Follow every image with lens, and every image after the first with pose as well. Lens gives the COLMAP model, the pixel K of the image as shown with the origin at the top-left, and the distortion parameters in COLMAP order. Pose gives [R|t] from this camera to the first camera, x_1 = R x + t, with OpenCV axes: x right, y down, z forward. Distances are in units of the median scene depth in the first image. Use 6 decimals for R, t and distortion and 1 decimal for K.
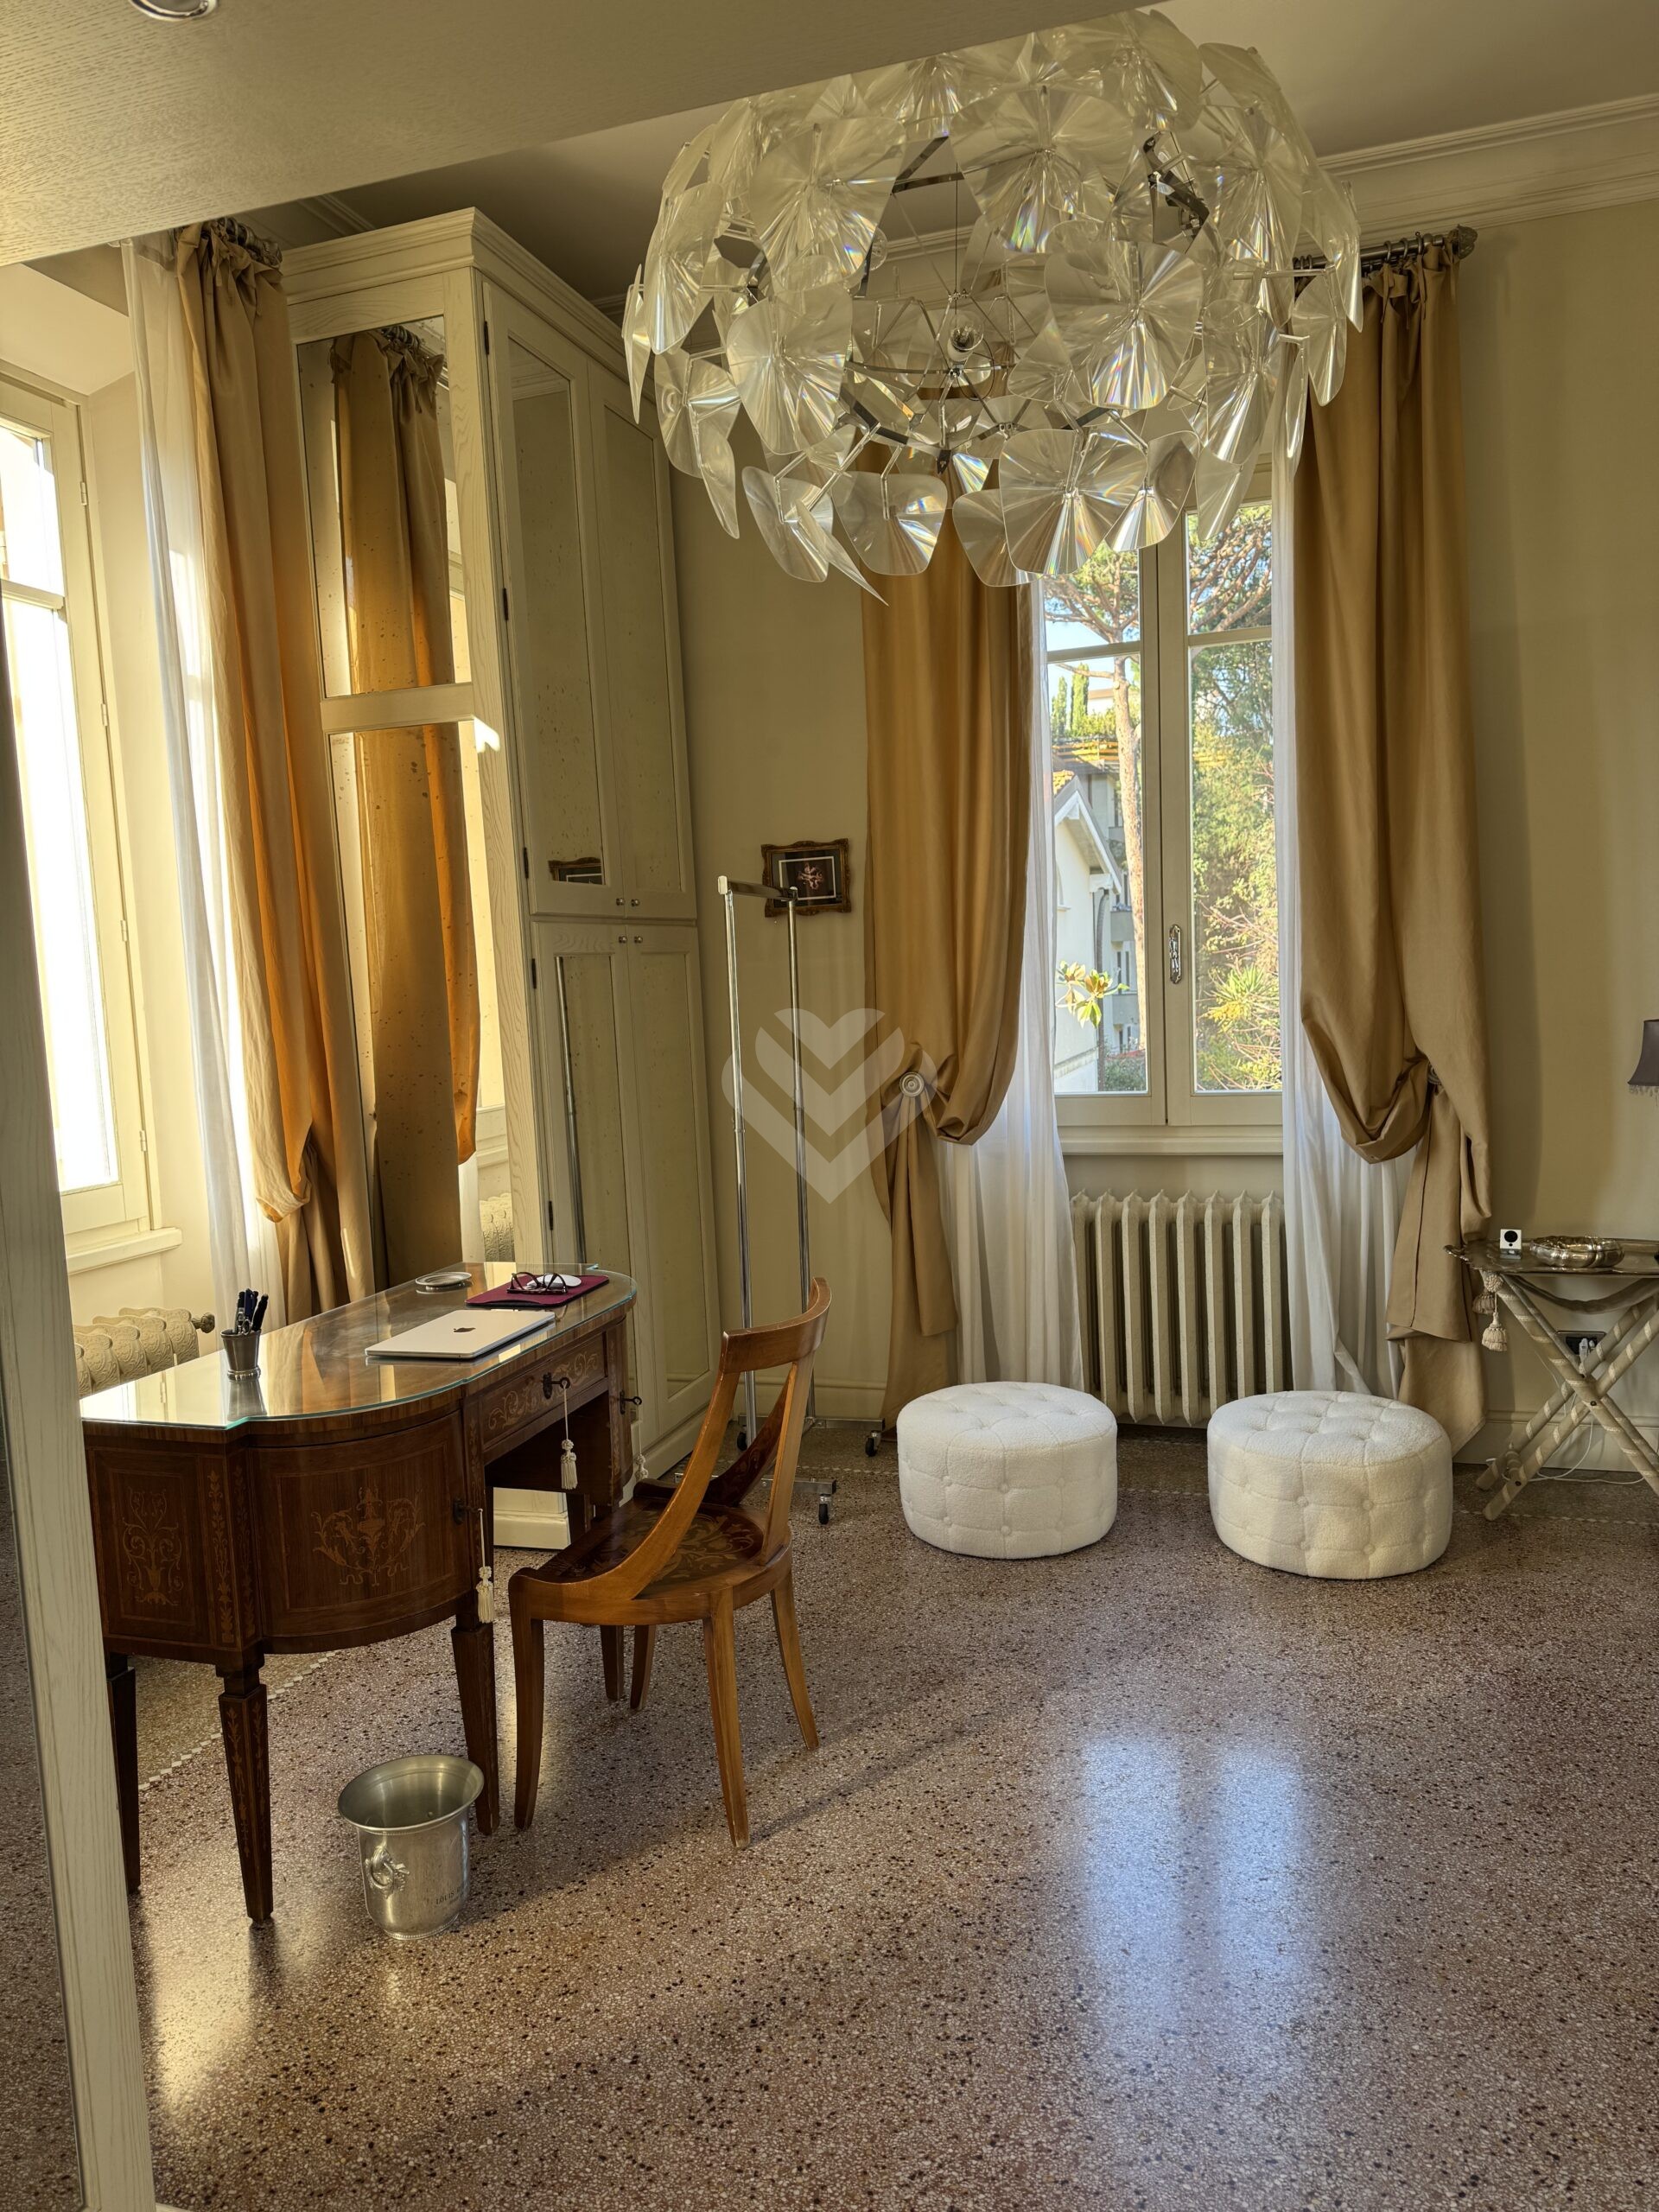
lens RADIAL K [[1602.1, 0, 824.1], [0, 1602.1, 1086.8], [0, 0, 1]] dist [0.037641, -0.022619]
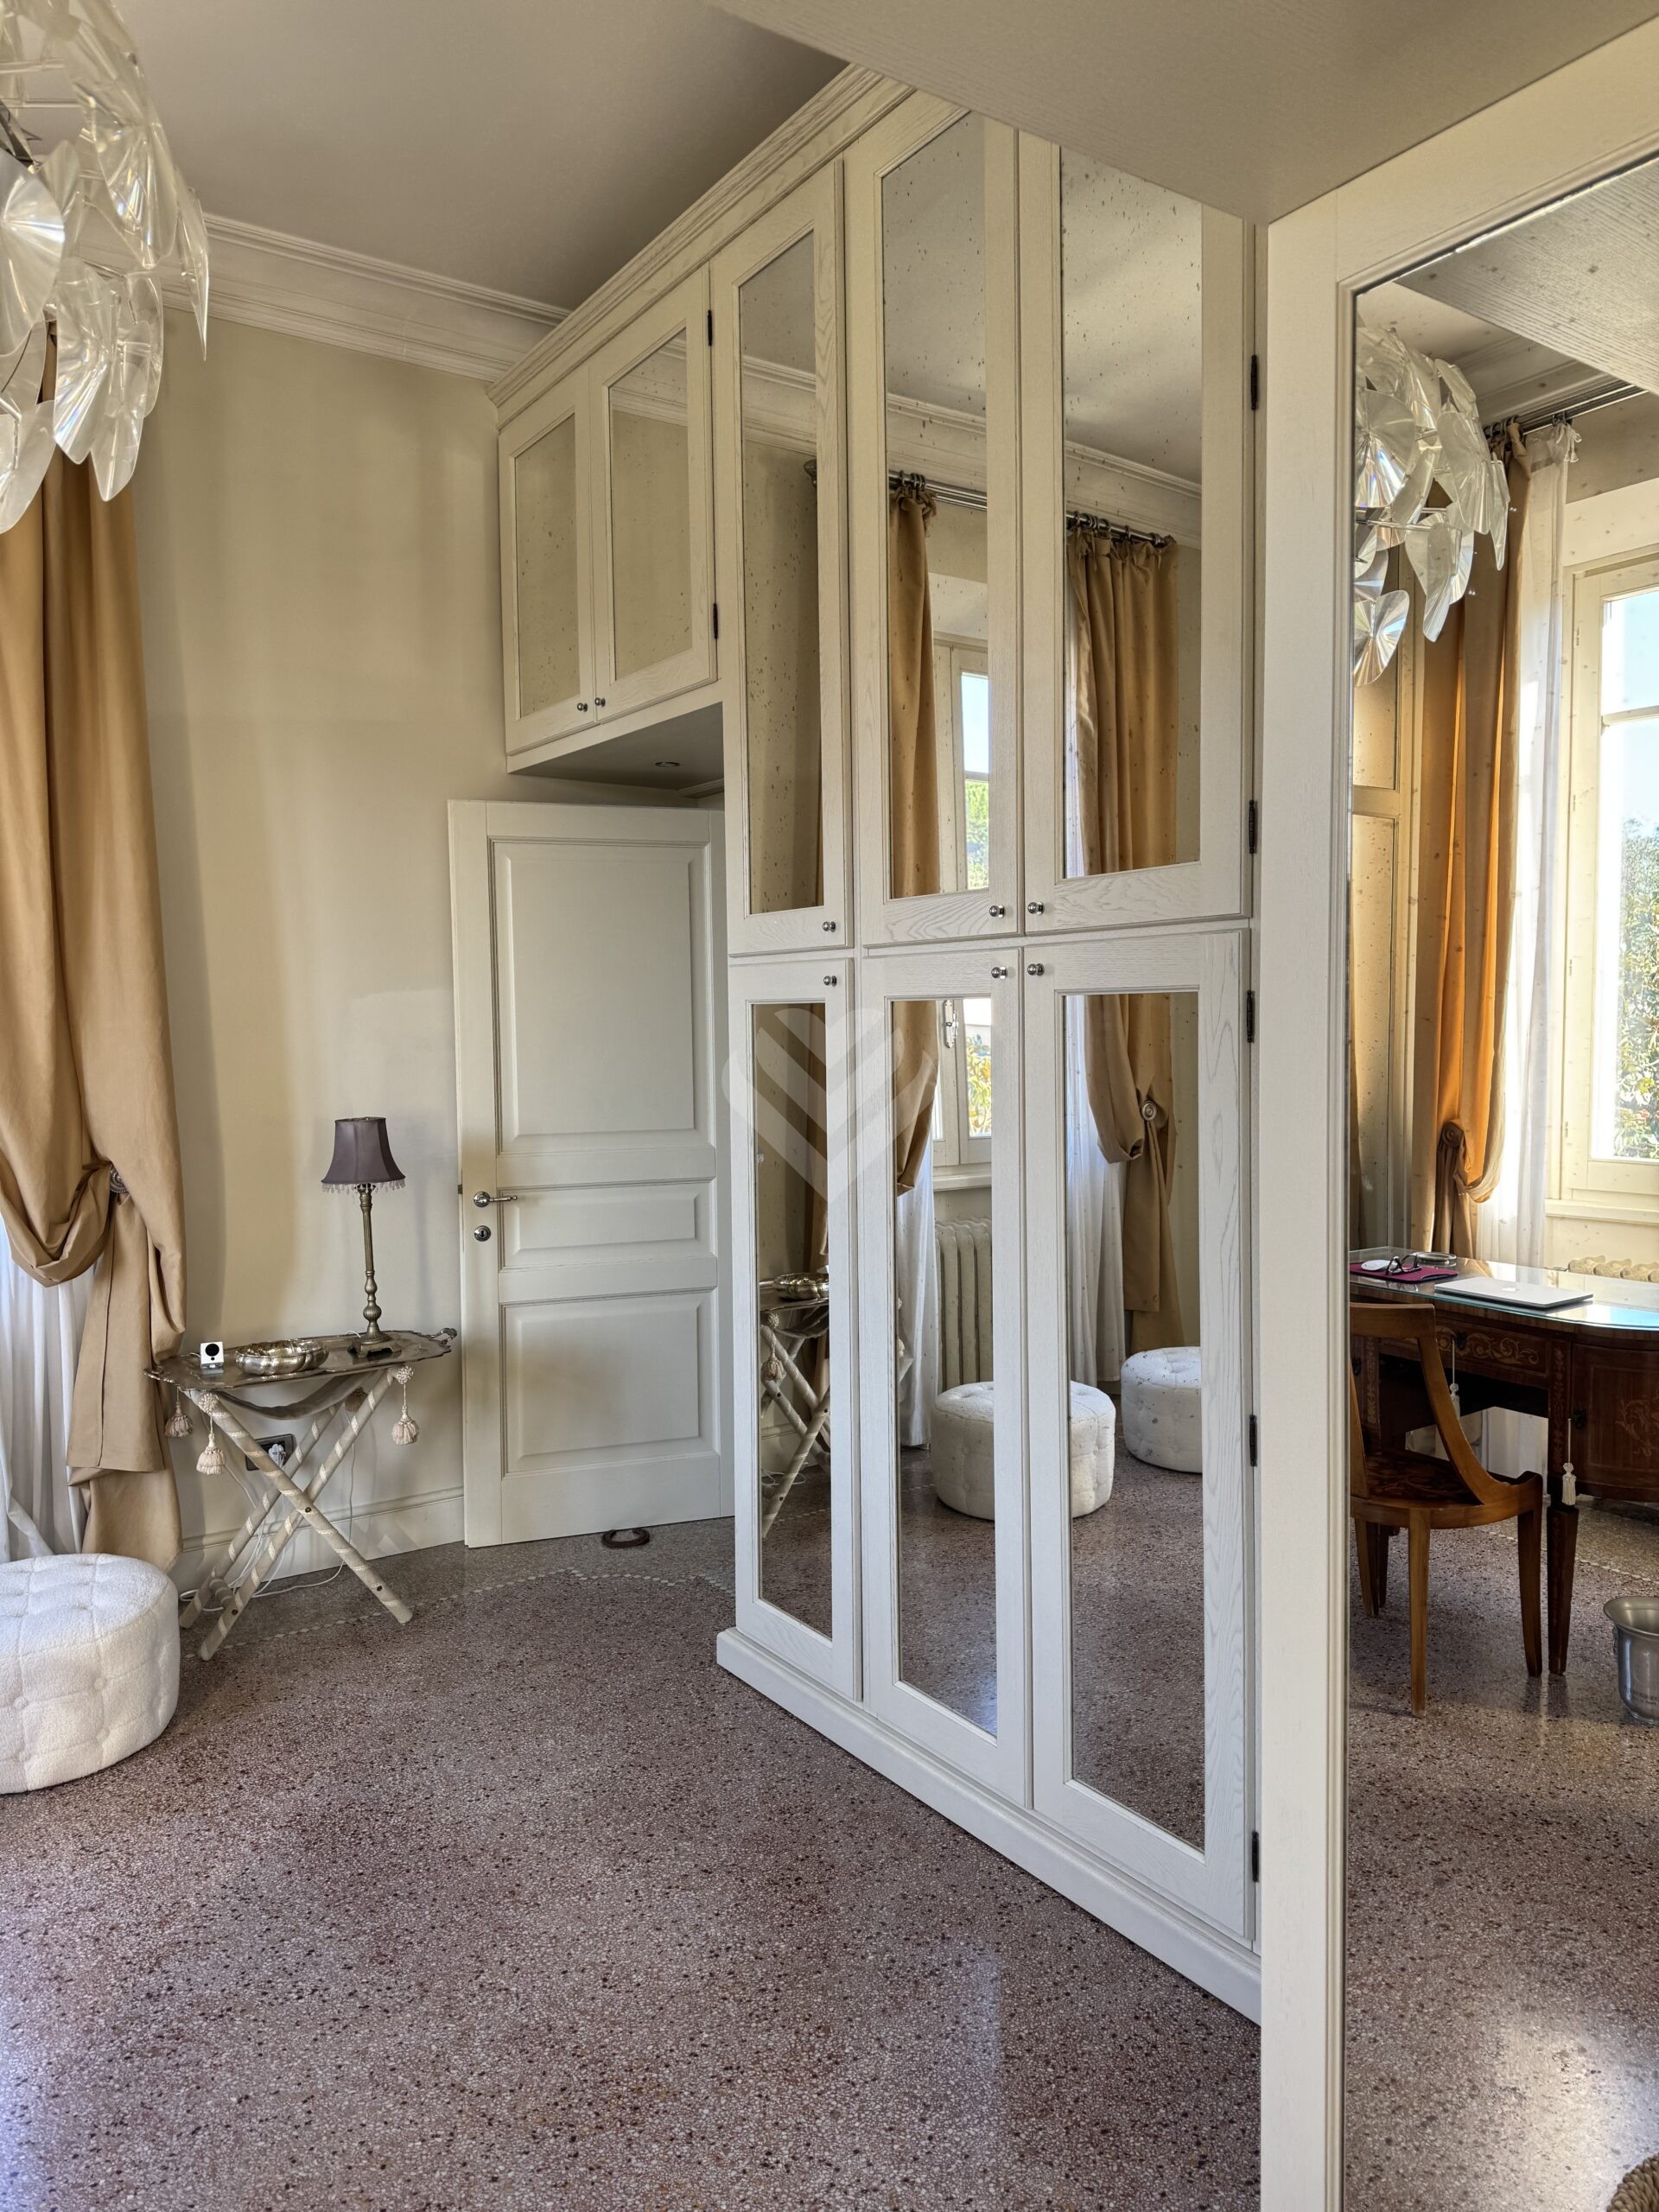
lens RADIAL K [[1602.1, 0, 824.1], [0, 1602.1, 1086.8], [0, 0, 1]] dist [0.037641, -0.022619]
pose [[0.620876, 0.000290, 0.783908, -0.095837], [0.045403, 0.998308, -0.036330, -0.011111], [-0.782593, 0.058148, 0.619813, 0.126198]]
